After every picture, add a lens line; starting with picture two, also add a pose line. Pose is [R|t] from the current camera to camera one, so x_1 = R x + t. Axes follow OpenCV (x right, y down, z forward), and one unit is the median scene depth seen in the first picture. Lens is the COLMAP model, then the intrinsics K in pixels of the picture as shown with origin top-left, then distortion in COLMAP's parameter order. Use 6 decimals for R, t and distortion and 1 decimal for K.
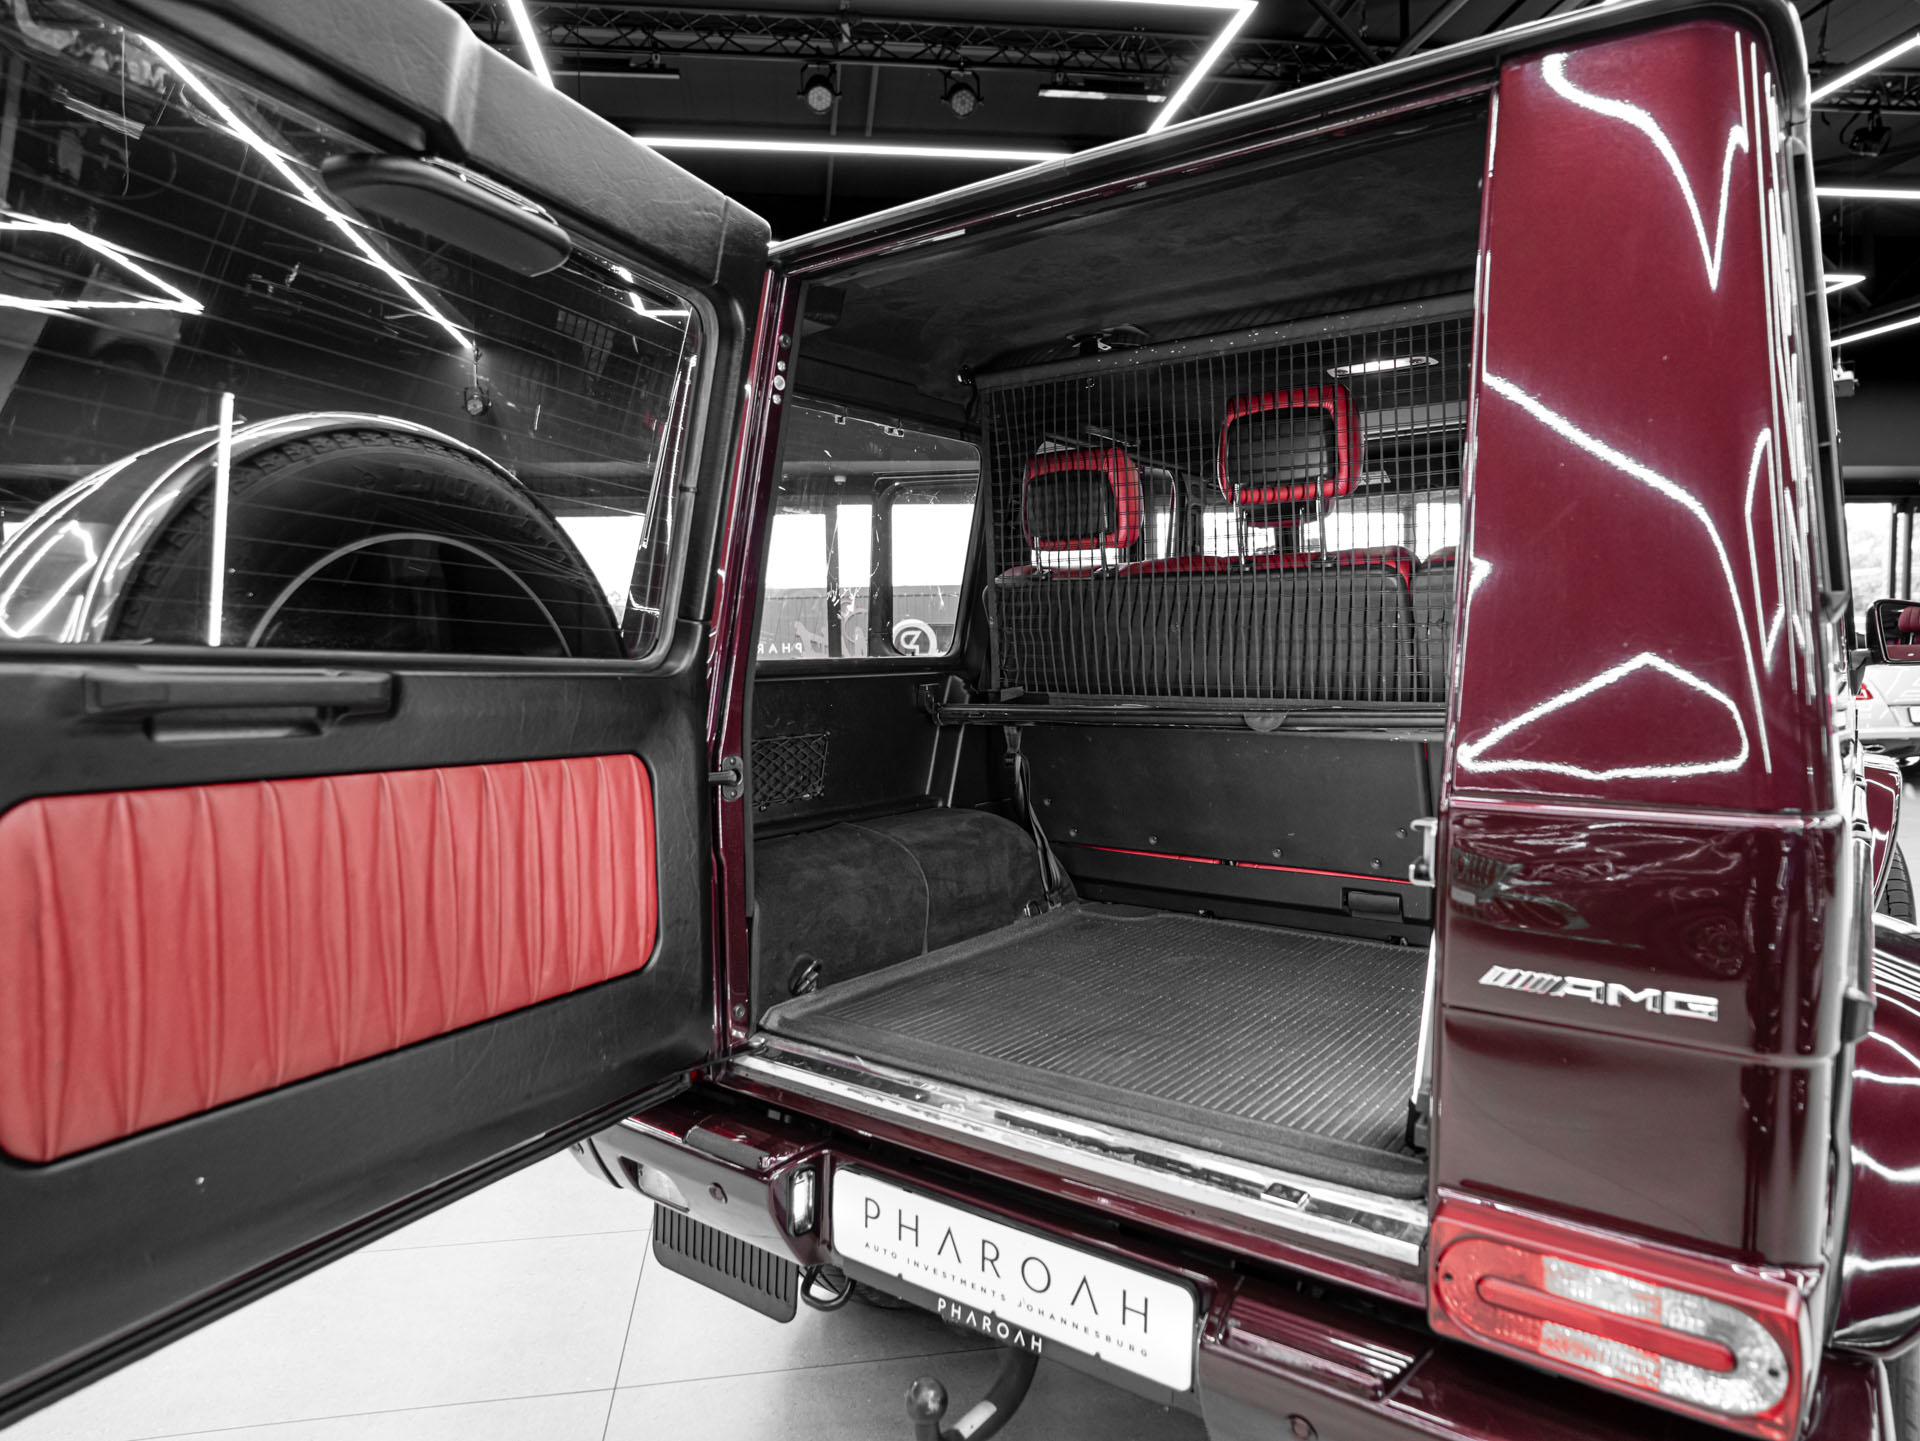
lens RADIAL K [[1206.2, 0, 958.0], [0, 1206.2, 716.5], [0, 0, 1]] dist [-0.027222, 0.004751]
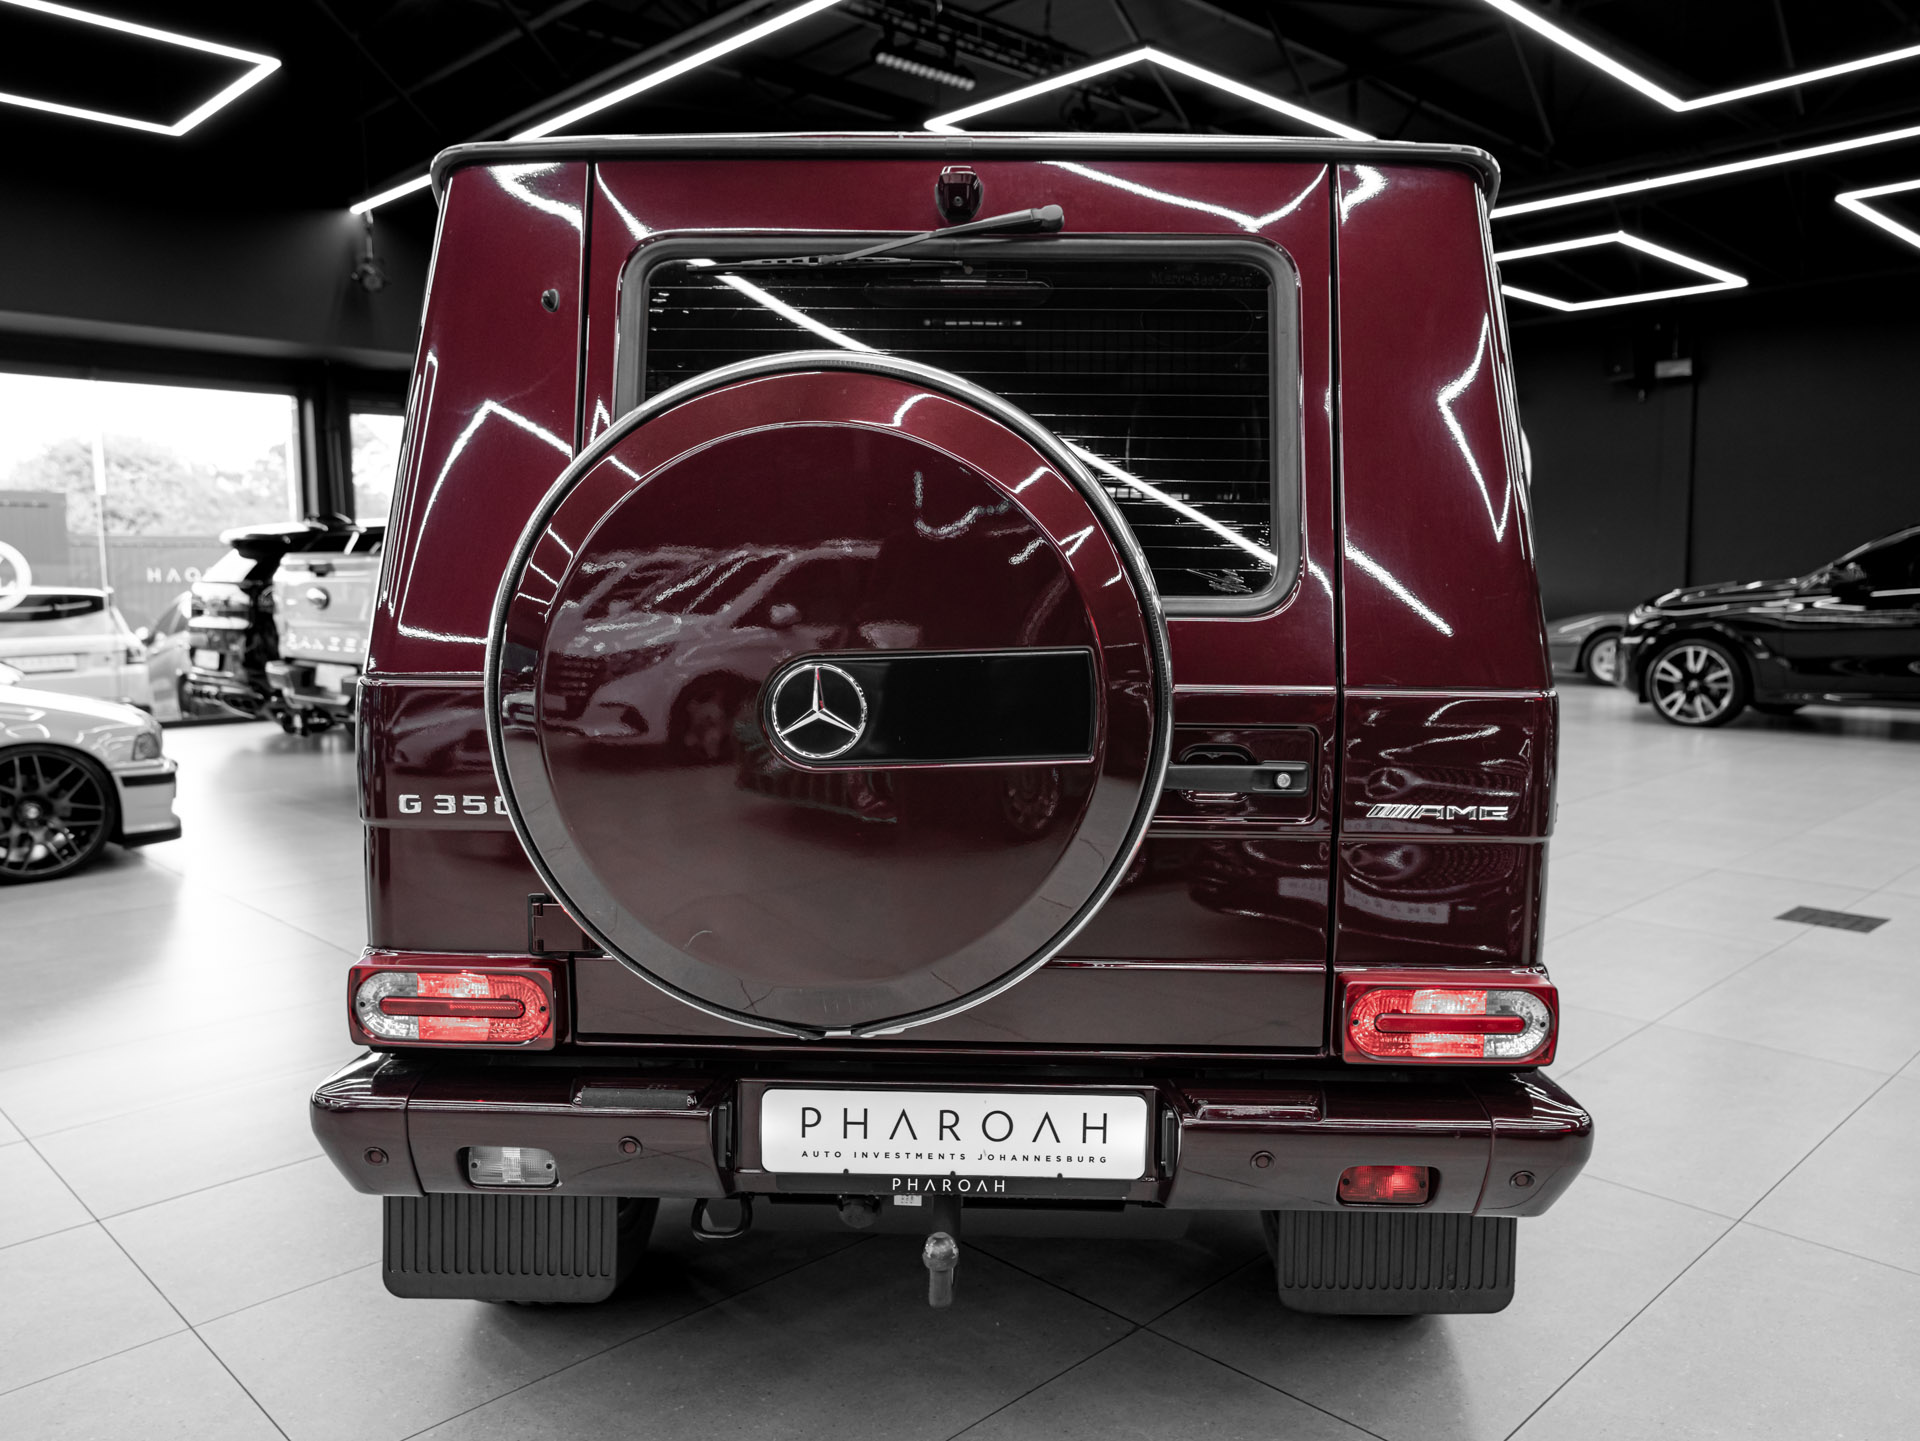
lens RADIAL K [[1457.6, 0, 956.6], [0, 1457.6, 718.6], [0, 0, 1]] dist [-0.025991, 0.060592]
pose [[0.817441, -0.045180, 0.574238, -0.689639], [0.025523, 0.998781, 0.042249, 0.012811], [-0.575447, -0.019880, 0.817597, -0.103363]]
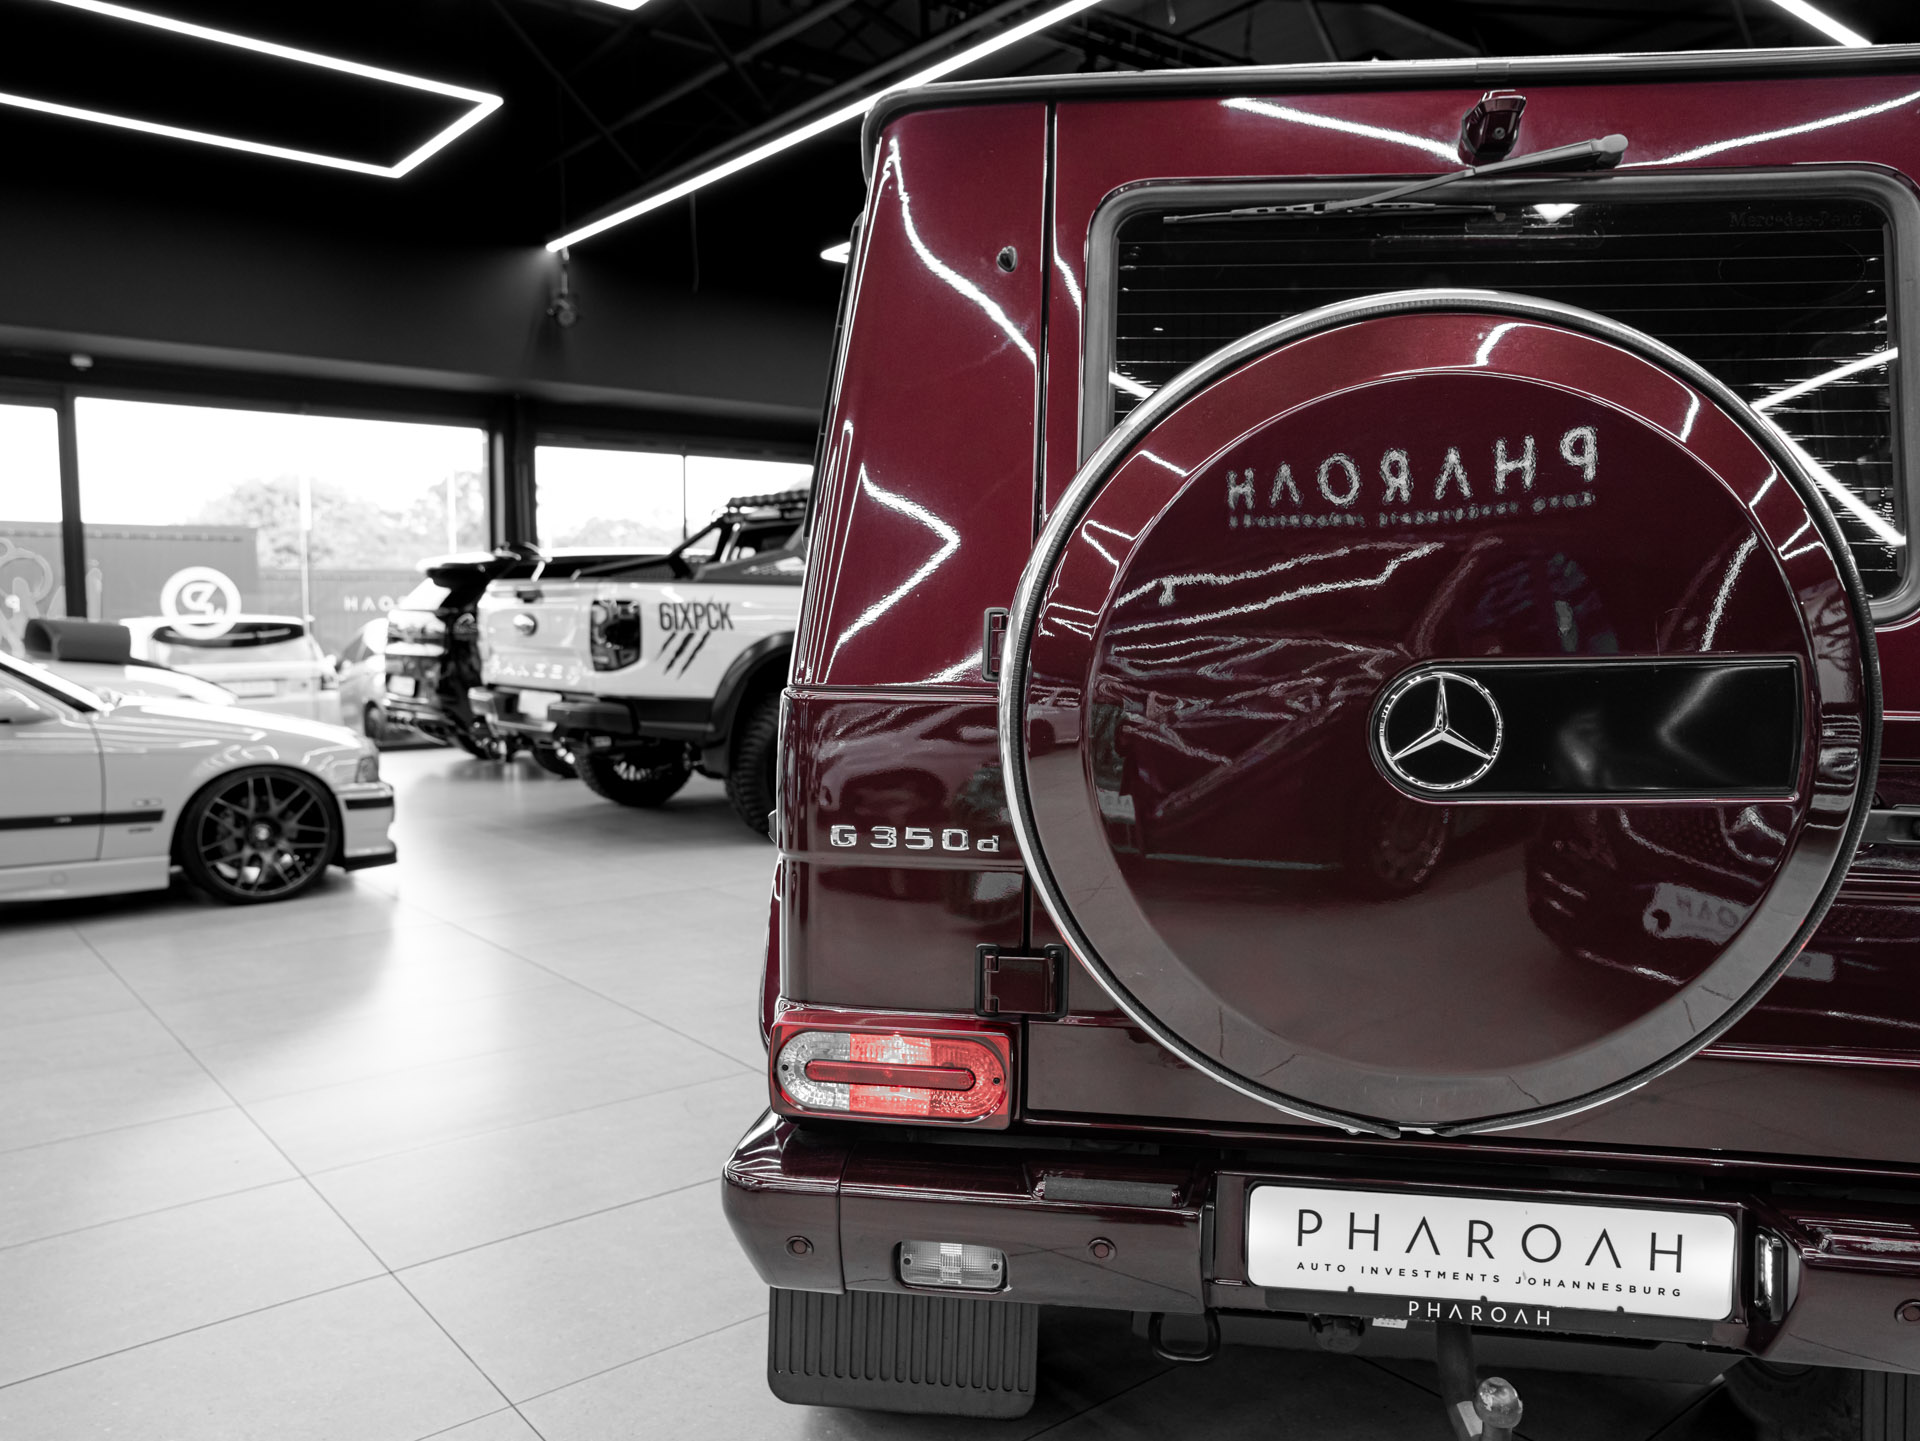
lens RADIAL K [[1457.6, 0, 949.3], [0, 1457.6, 707.4], [0, 0, 1]] dist [-0.025991, 0.060592]
pose [[0.867449, -0.014812, 0.497305, -0.829957], [0.013258, 0.999890, 0.006655, 0.025903], [-0.497349, 0.000820, 0.867550, 0.216571]]
